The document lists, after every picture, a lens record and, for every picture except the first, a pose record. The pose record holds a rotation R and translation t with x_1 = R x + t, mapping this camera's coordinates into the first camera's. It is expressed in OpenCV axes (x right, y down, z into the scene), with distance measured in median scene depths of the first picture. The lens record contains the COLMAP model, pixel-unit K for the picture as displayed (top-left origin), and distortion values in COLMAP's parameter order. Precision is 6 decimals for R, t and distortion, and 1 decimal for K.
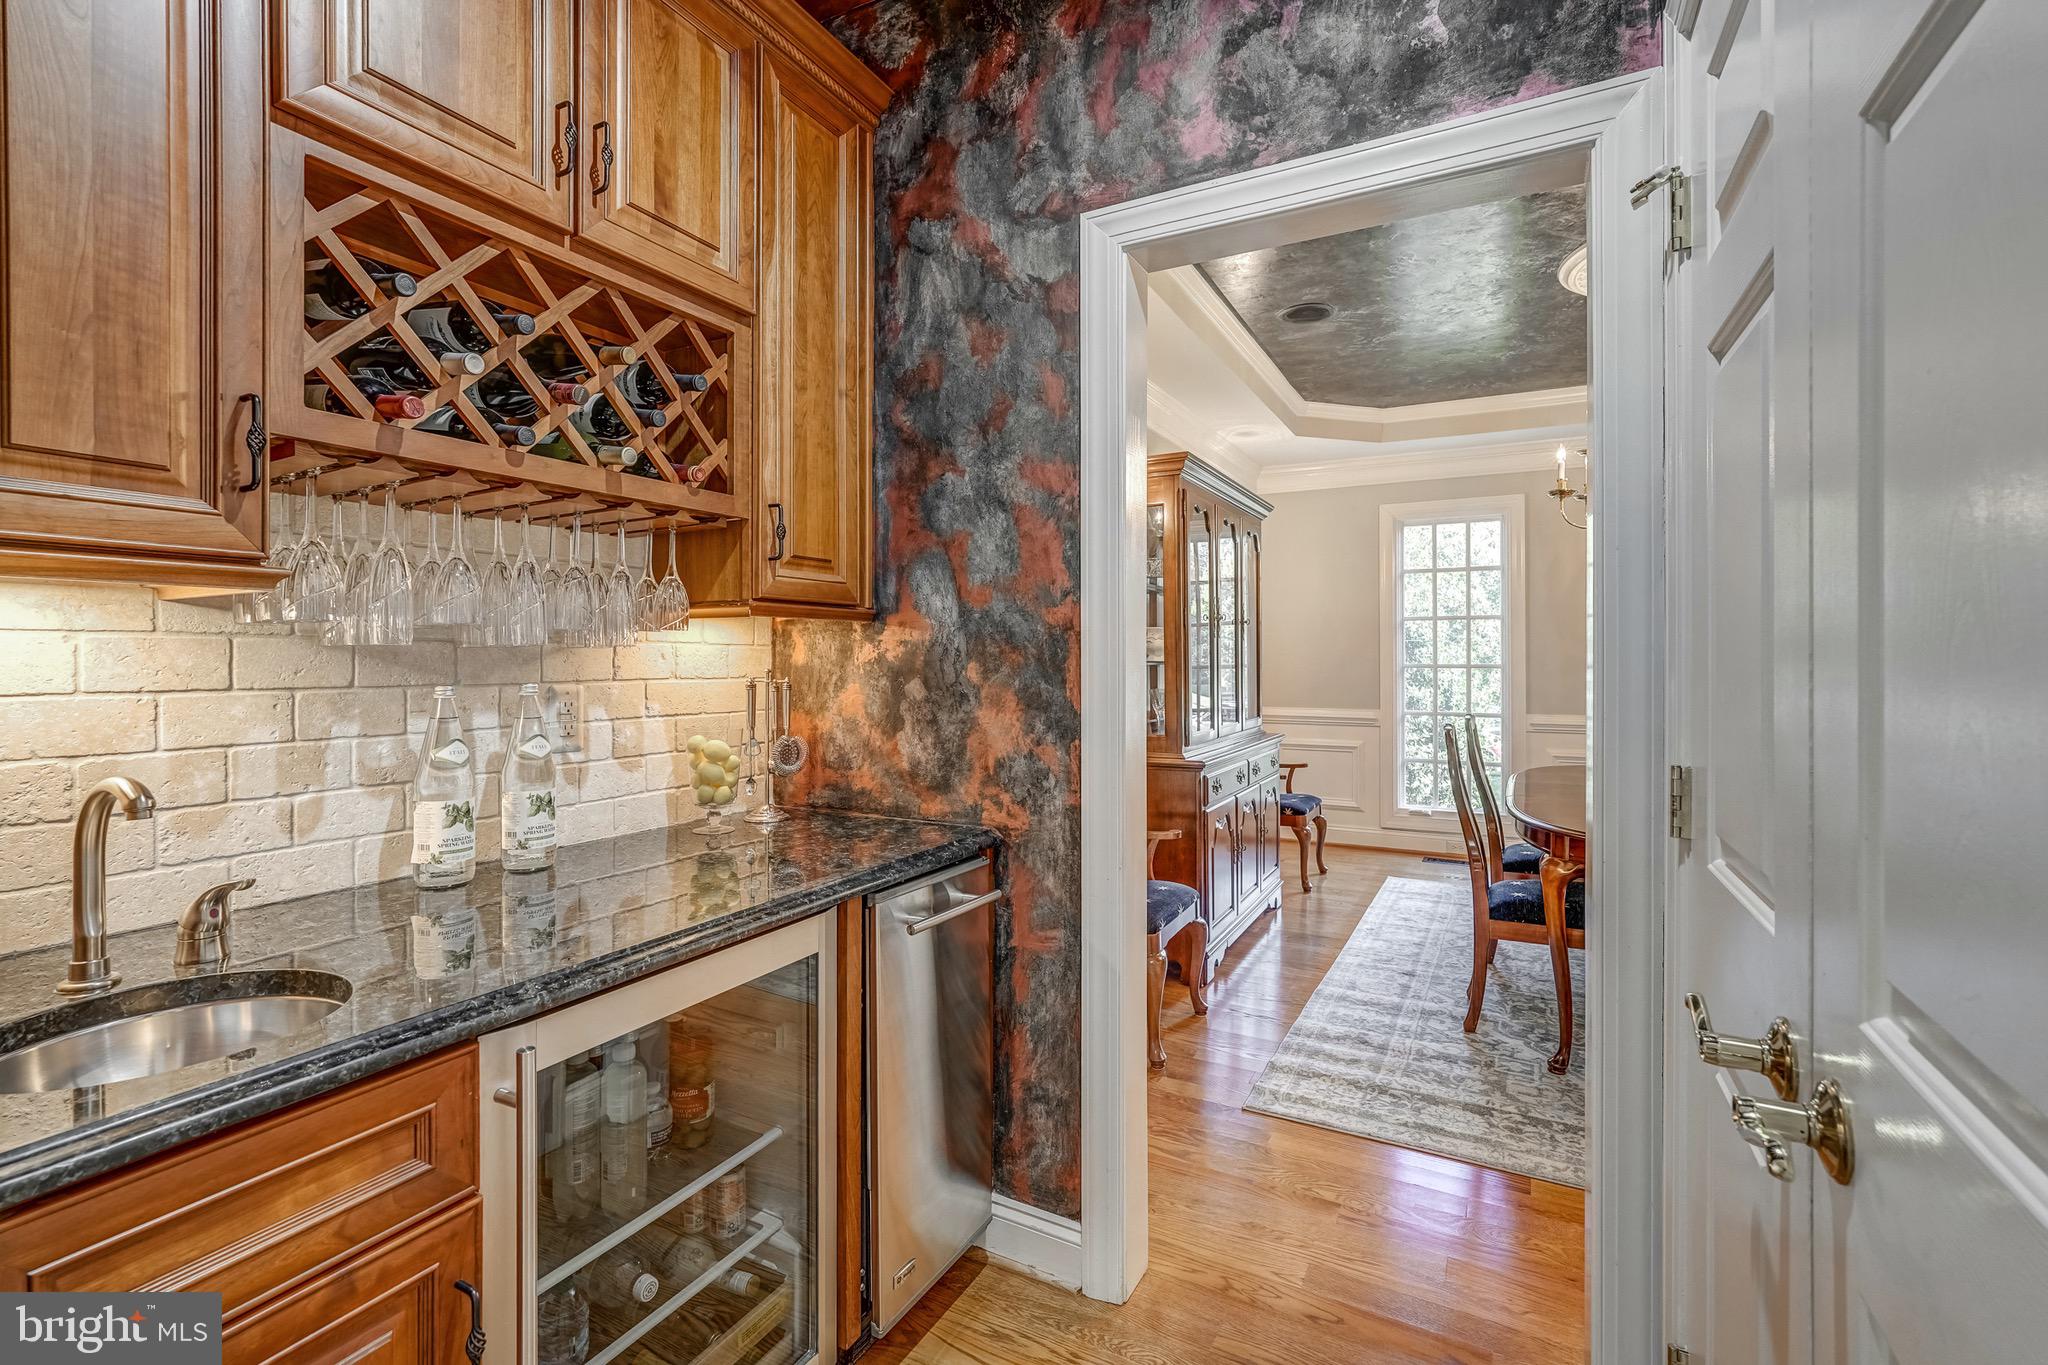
lens RADIAL K [[908.4, 0, 1025.0], [0, 908.4, 664.5], [0, 0, 1]] dist [-0.013592, 0.006300]
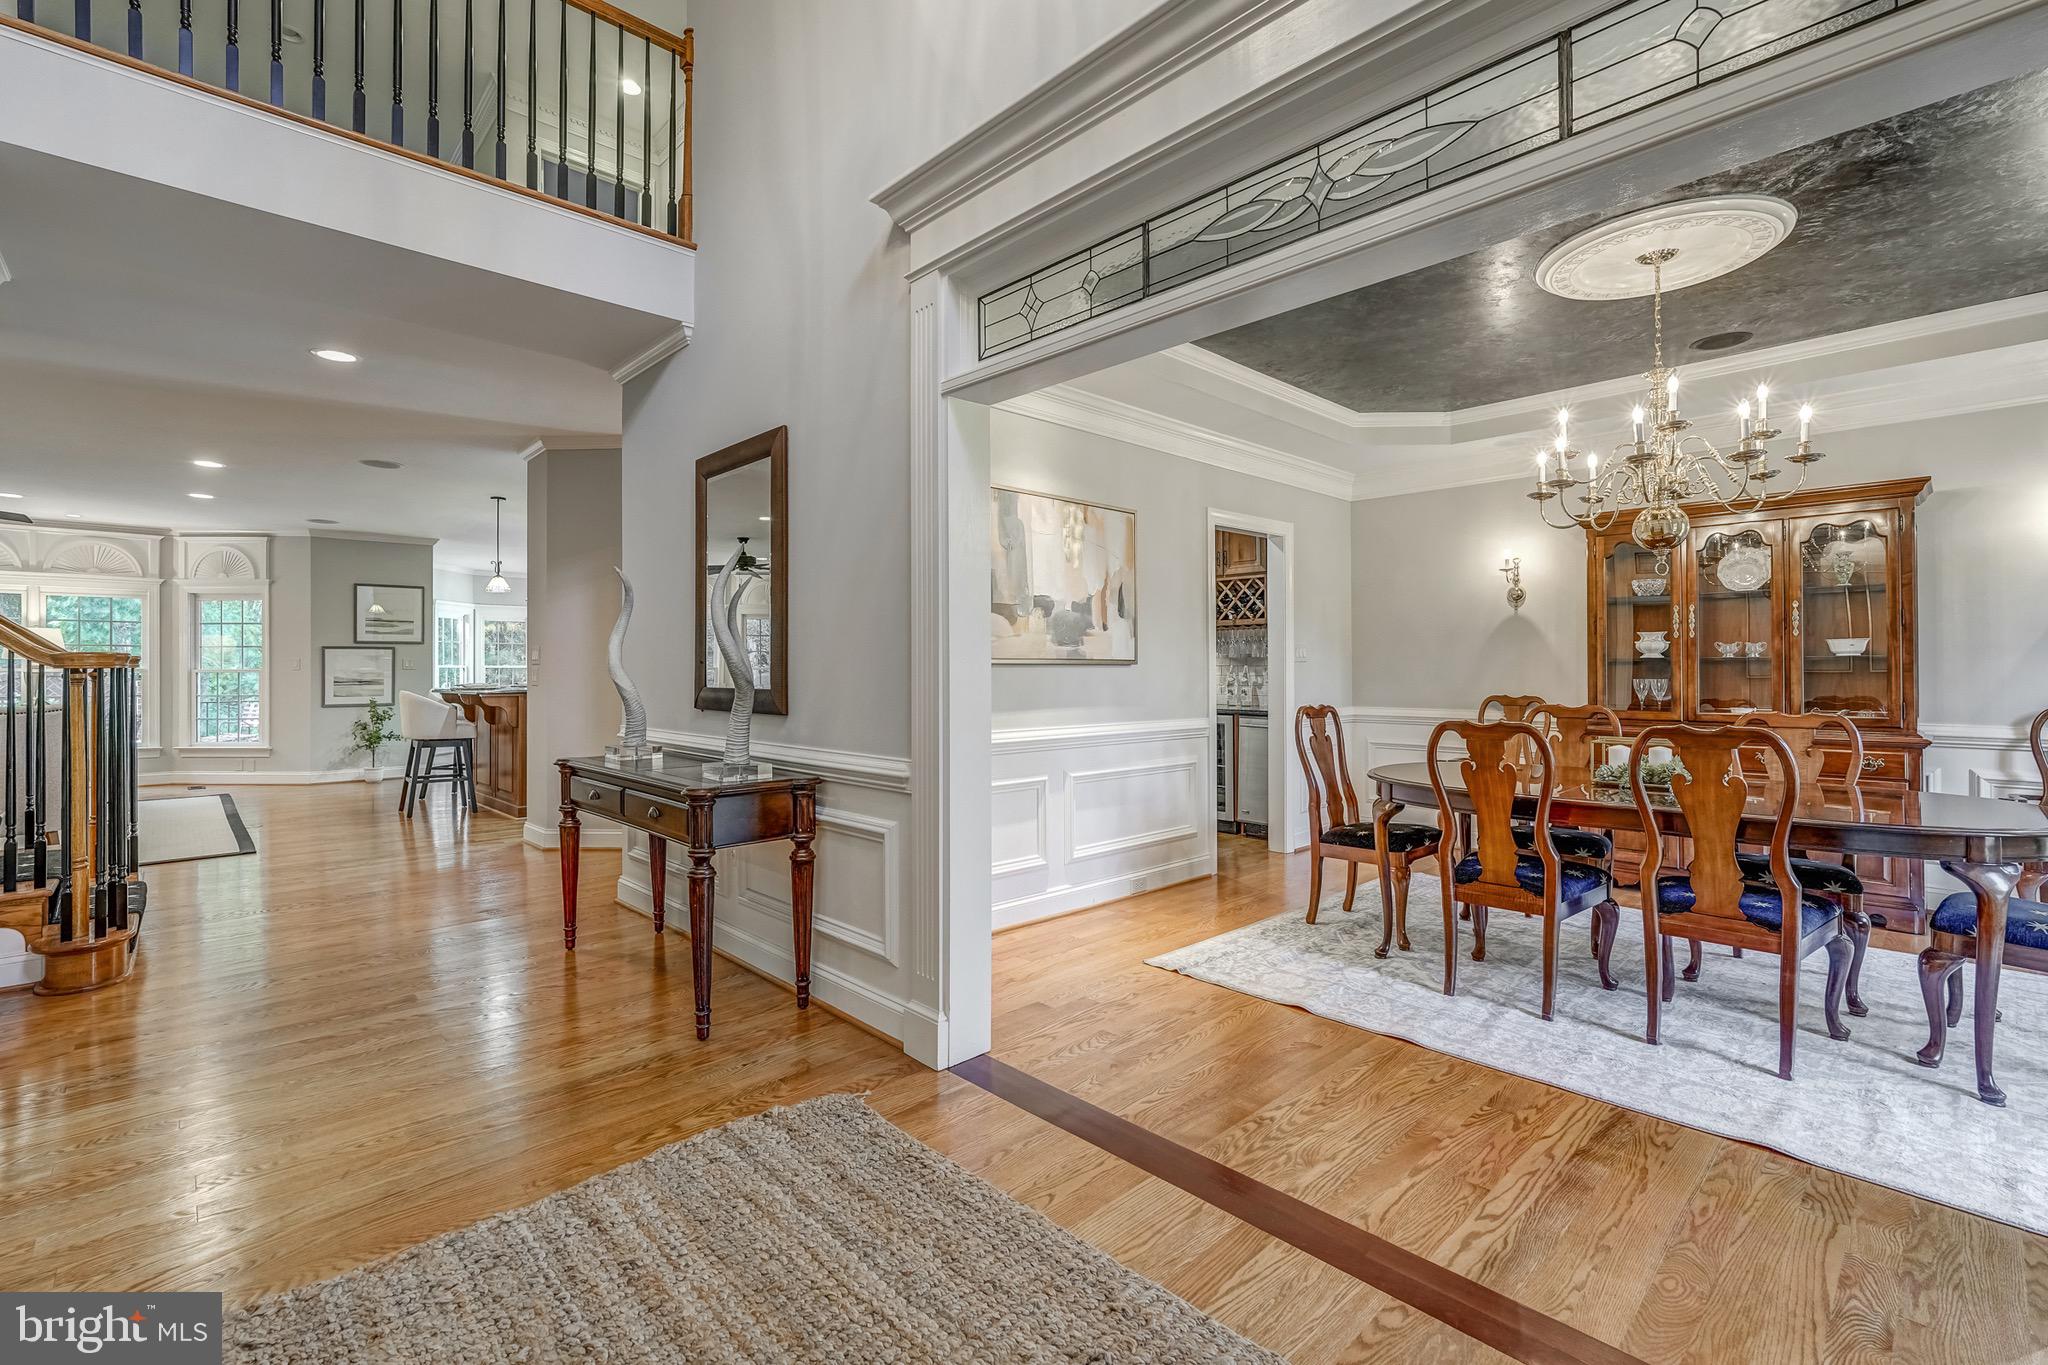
lens RADIAL K [[908.4, 0, 1026.0], [0, 908.4, 661.7], [0, 0, 1]] dist [-0.013592, 0.006300]
pose [[-0.316864, 0.000175, -0.948471, 1.866830], [0.000769, 1.000000, -0.000072, -0.000138], [0.948471, -0.000752, -0.316864, 0.631782]]
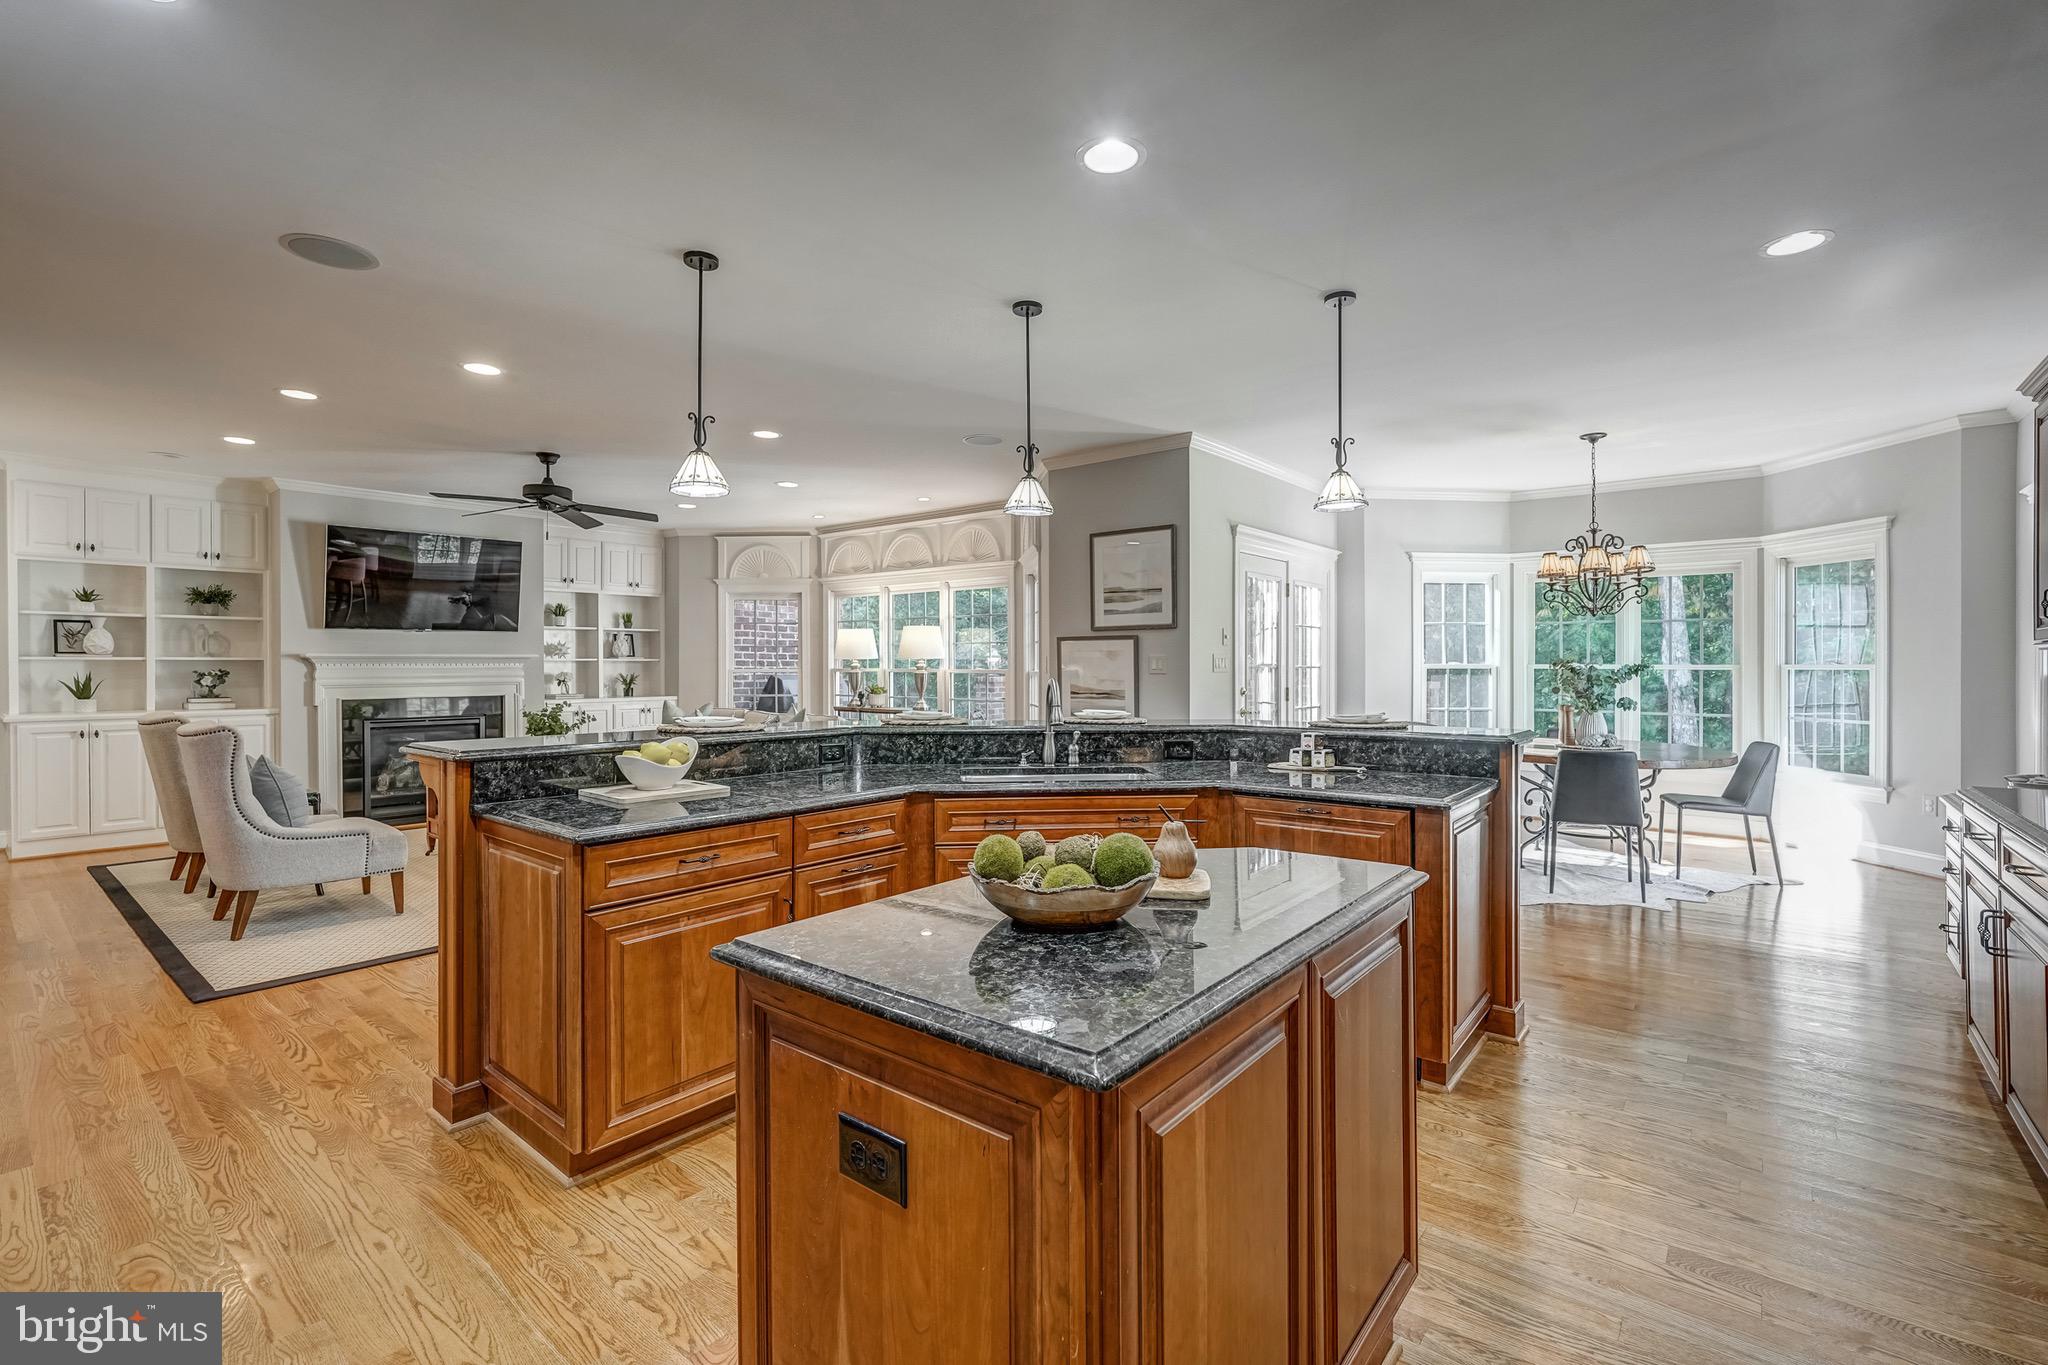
lens RADIAL K [[908.4, 0, 1026.6], [0, 908.4, 668.1], [0, 0, 1]] dist [-0.013592, 0.006300]
pose [[-0.979721, 0.006248, 0.200268, -0.425822], [0.008122, 0.999931, 0.008538, -0.004120], [-0.200201, 0.009992, -0.979704, -0.524935]]
